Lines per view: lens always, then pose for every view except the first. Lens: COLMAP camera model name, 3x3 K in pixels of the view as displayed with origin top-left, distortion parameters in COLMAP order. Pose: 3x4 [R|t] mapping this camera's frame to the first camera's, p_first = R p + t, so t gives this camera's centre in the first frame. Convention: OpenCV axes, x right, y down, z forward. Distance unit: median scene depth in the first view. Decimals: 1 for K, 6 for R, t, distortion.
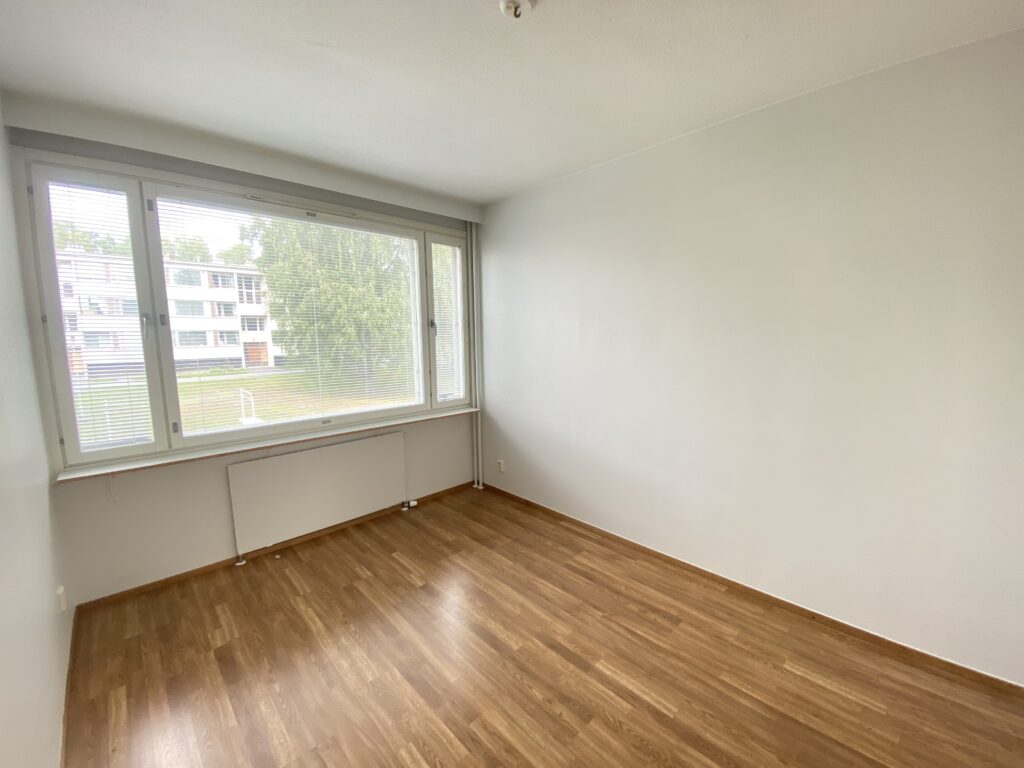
lens RADIAL K [[414.3, 0, 512.0], [0, 414.3, 384.0], [0, 0, 1]] dist [-0.000223, -0.014212]
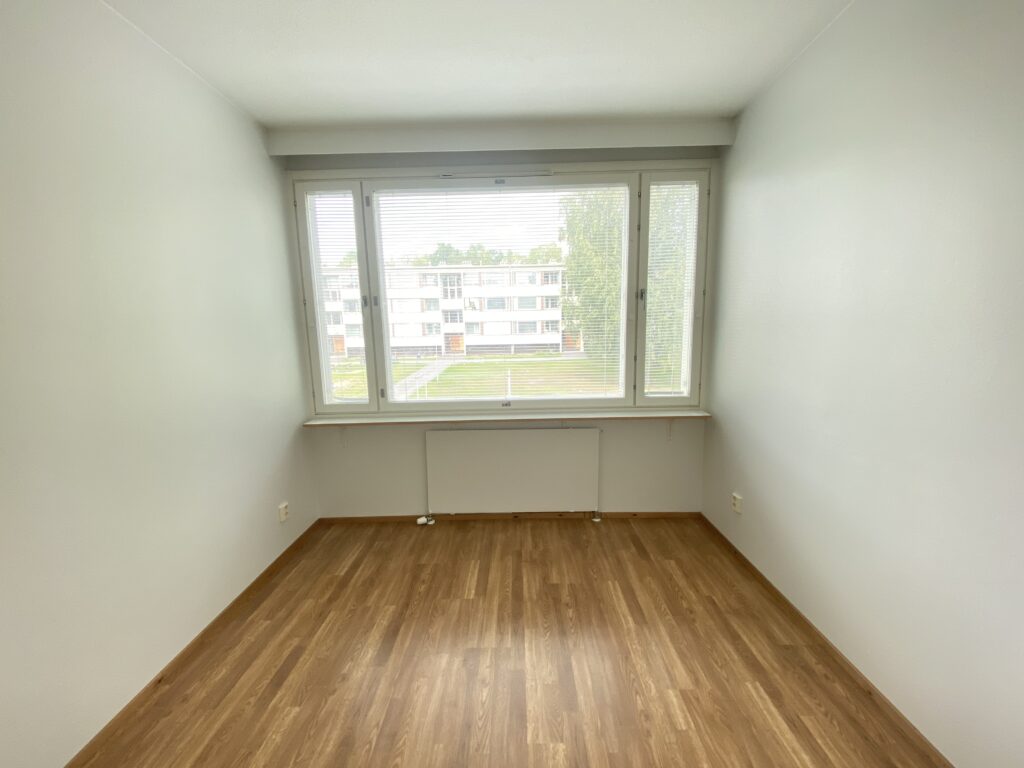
lens RADIAL K [[400.7, 0, 512.0], [0, 400.7, 384.0], [0, 0, 1]] dist [0.018479, 0.000000]
pose [[0.710191, 0.085969, -0.698741, 0.169771], [-0.067057, 0.996264, 0.054419, -0.005526], [0.700809, 0.008207, 0.713302, 0.307854]]
